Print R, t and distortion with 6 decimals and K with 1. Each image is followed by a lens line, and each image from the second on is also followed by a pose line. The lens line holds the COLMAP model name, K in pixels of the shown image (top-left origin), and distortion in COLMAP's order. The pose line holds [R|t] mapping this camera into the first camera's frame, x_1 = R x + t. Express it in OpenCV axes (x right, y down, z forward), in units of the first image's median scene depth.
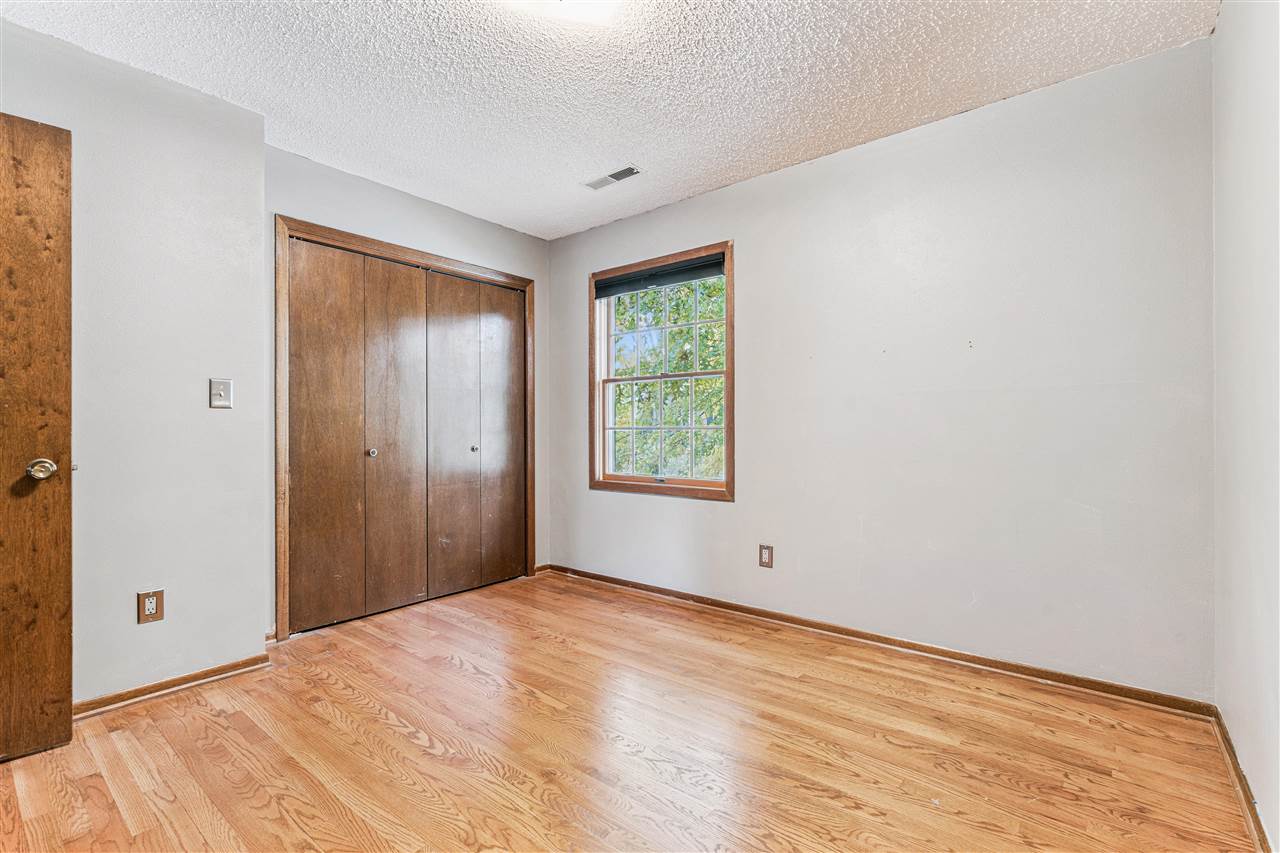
lens RADIAL K [[610.4, 0, 637.4], [0, 610.4, 433.5], [0, 0, 1]] dist [-0.002164, 0.000287]
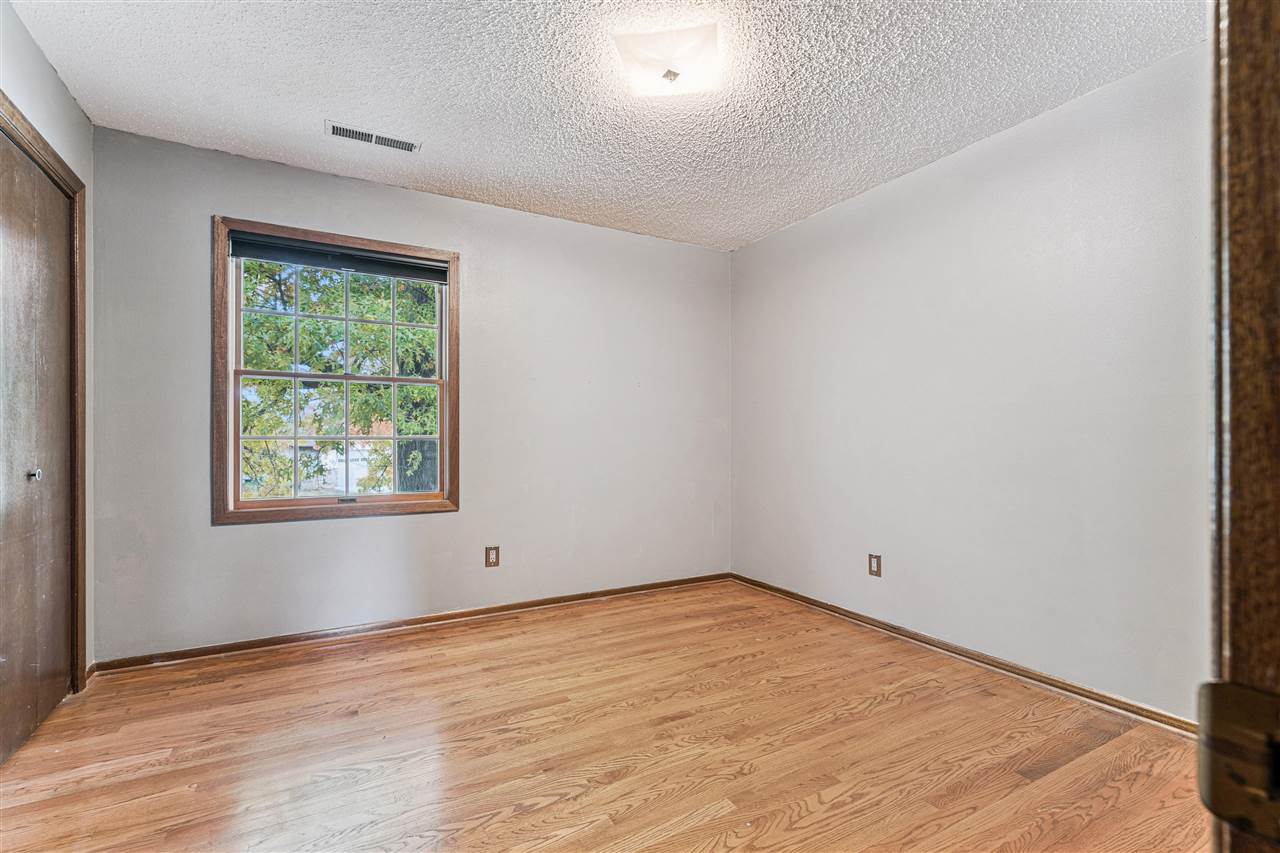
lens RADIAL K [[641.7, 0, 640.4], [0, 641.7, 441.7], [0, 0, 1]] dist [0.000494, 0.000647]
pose [[0.293488, 0.000918, 0.955962, -0.774954], [0.002720, 0.999995, -0.001795, -0.000932], [-0.955959, 0.003127, 0.293484, 0.395398]]
